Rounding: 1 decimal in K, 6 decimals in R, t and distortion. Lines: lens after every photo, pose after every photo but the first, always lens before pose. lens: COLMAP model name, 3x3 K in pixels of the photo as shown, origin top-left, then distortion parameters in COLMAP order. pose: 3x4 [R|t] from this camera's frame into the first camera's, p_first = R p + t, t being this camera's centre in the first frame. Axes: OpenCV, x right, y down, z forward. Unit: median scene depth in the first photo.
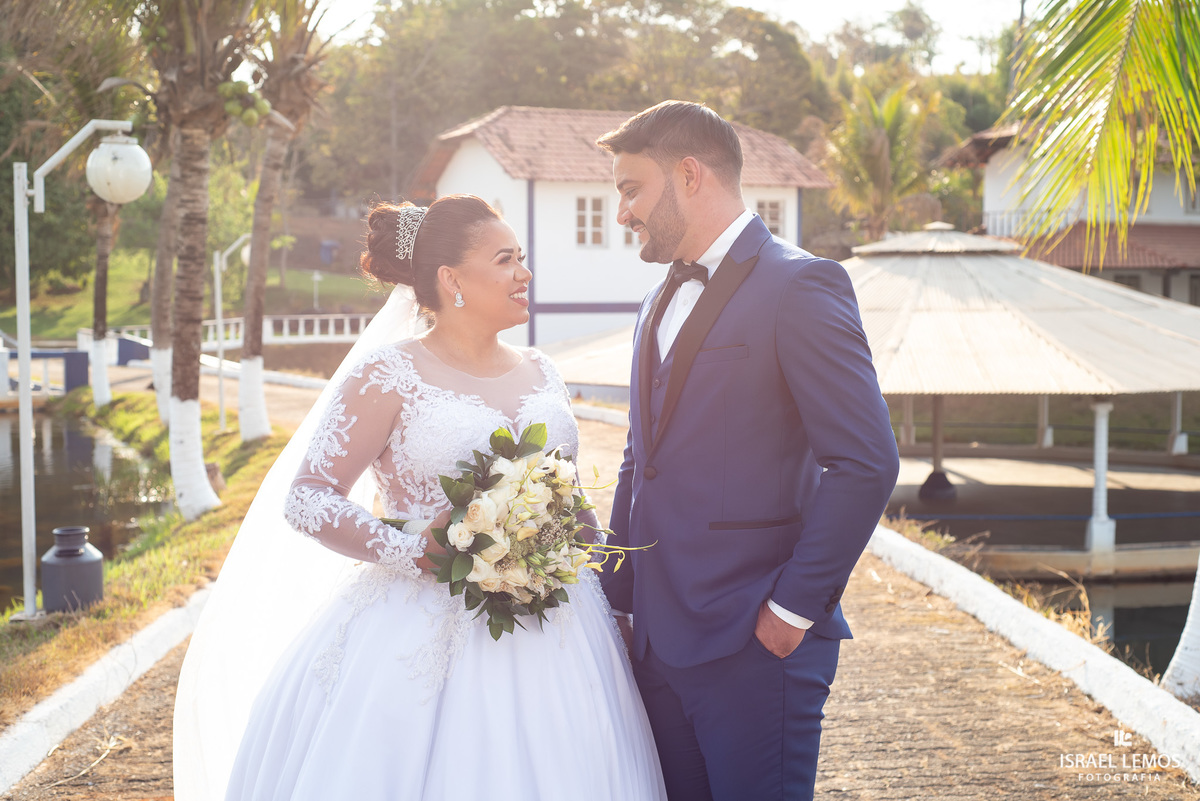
lens RADIAL K [[1809.6, 0, 600.0], [0, 1809.6, 400.5], [0, 0, 1]] dist [-0.179073, -0.002808]
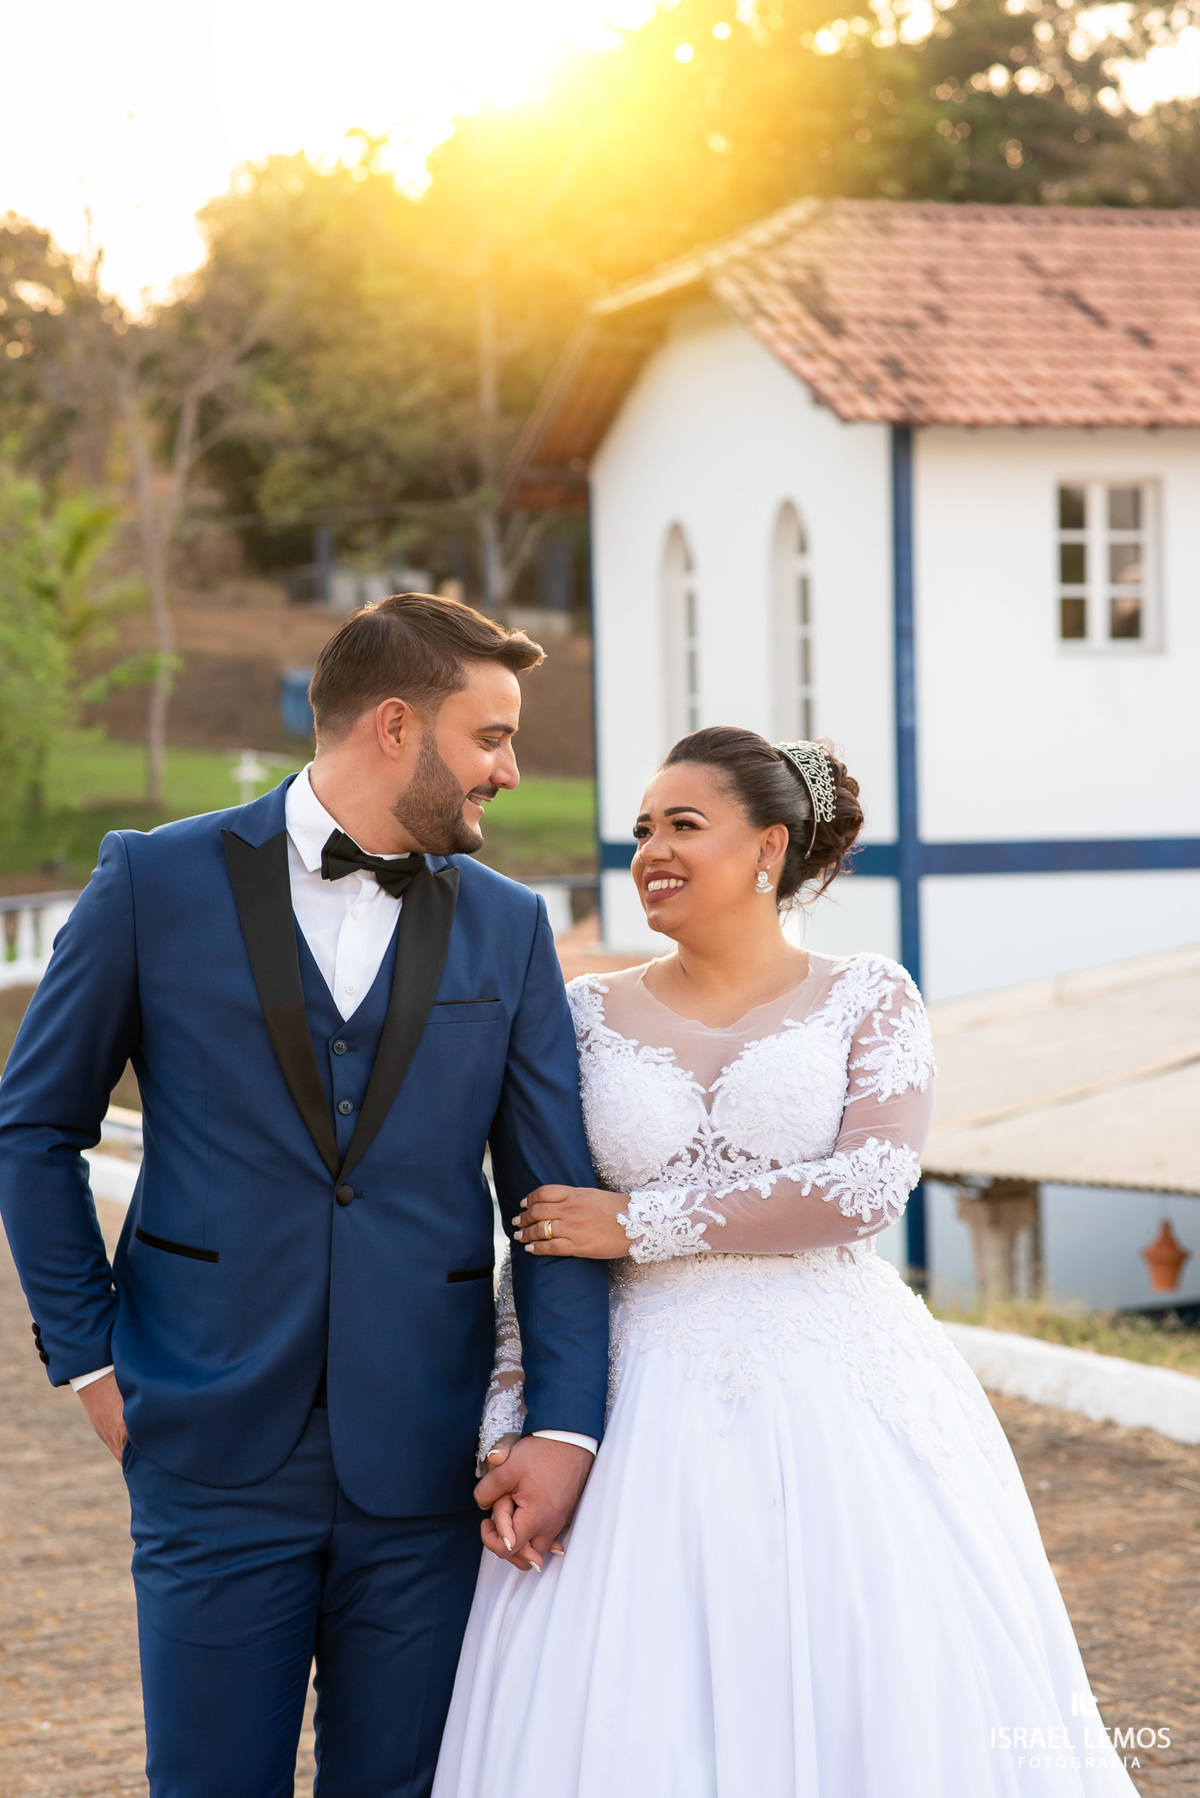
lens RADIAL K [[4352.3, 0, 600.0], [0, 4352.3, 899.0], [0, 0, 1]] dist [0.029031, -0.318147]
pose [[0.995320, -0.010512, -0.096064, -0.019345], [0.006693, 0.999177, -0.039997, -0.016071], [0.096405, 0.039167, 0.994571, 0.280656]]
